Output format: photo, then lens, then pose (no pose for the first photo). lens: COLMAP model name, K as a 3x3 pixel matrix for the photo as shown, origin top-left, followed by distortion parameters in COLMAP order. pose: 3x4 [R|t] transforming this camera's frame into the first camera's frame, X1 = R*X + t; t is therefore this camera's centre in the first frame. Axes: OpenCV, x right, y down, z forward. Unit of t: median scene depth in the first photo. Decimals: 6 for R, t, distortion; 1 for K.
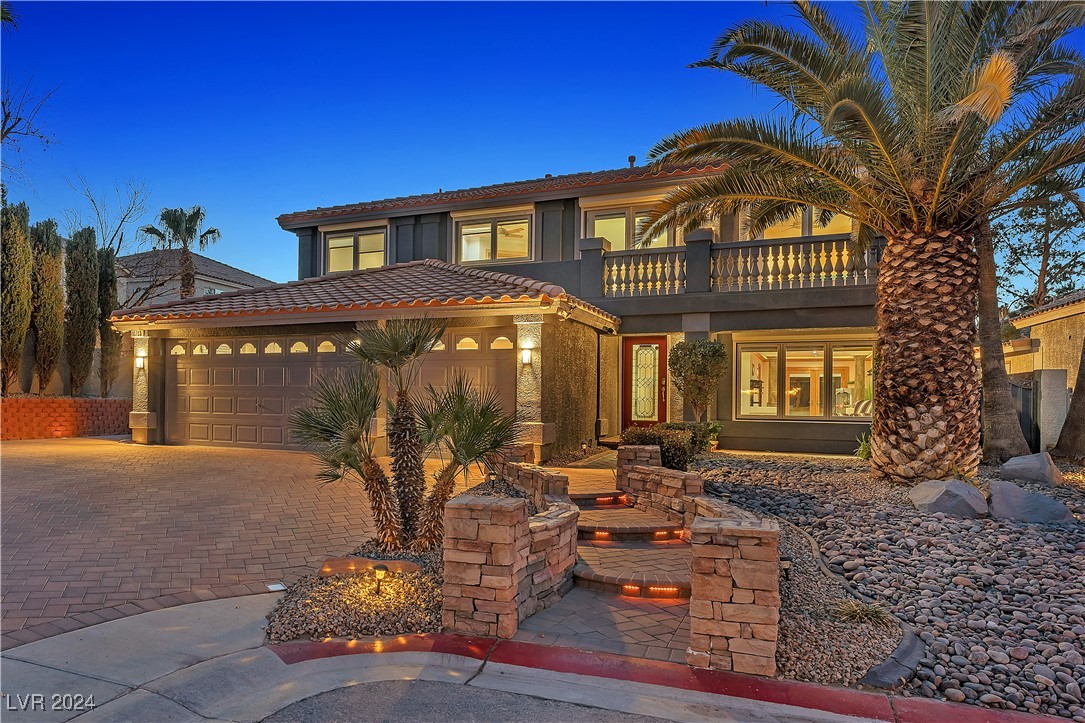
lens RADIAL K [[719.6, 0, 452.1], [0, 719.6, 391.5], [0, 0, 1]] dist [-0.002234, -0.001756]
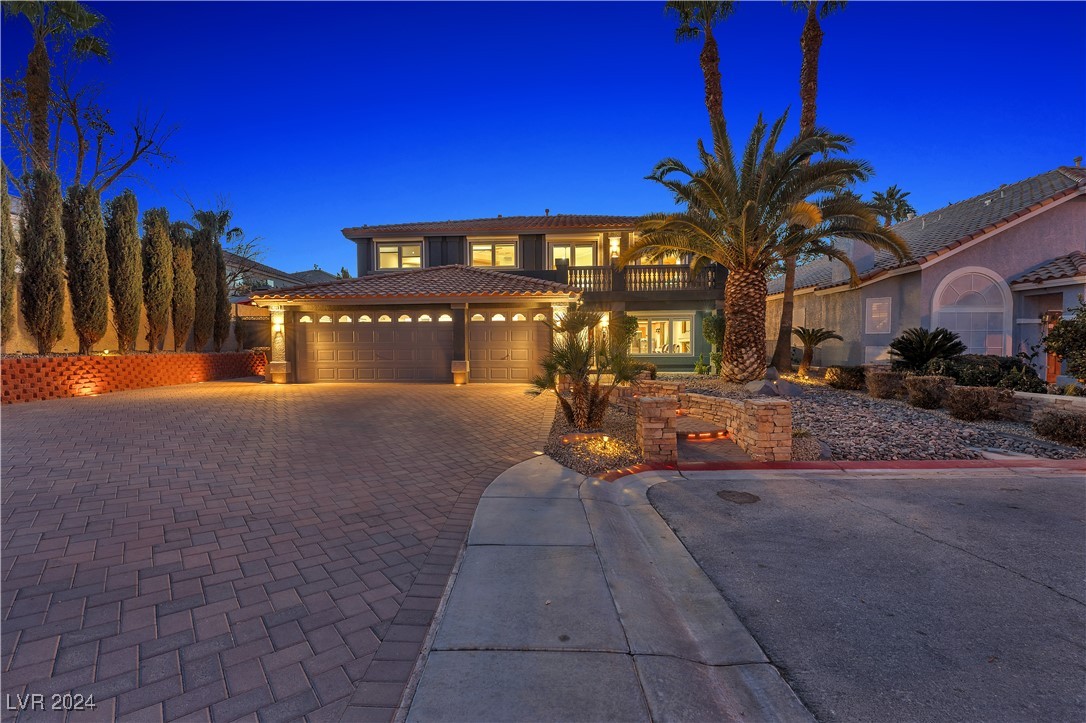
lens RADIAL K [[441.0, 0, 538.3], [0, 441.0, 357.4], [0, 0, 1]] dist [0.000586, 0.000143]
pose [[0.929565, -0.028312, 0.367571, -0.327260], [0.014222, 0.999059, 0.040985, -0.011460], [-0.368385, -0.032871, 0.929092, -0.027969]]
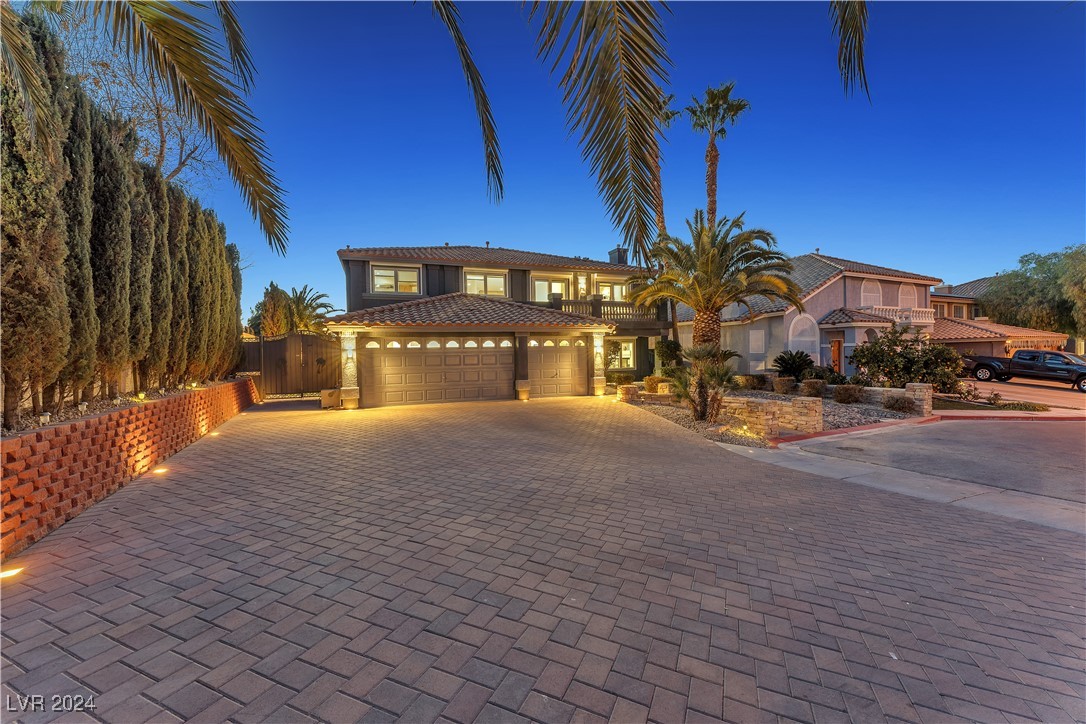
lens RADIAL K [[441.0, 0, 538.3], [0, 441.0, 357.9], [0, 0, 1]] dist [0.000586, 0.000143]
pose [[0.683801, -0.029209, 0.729084, -0.985497], [0.023077, 0.999564, 0.018401, -0.046956], [-0.729304, 0.004242, 0.684177, 0.133573]]
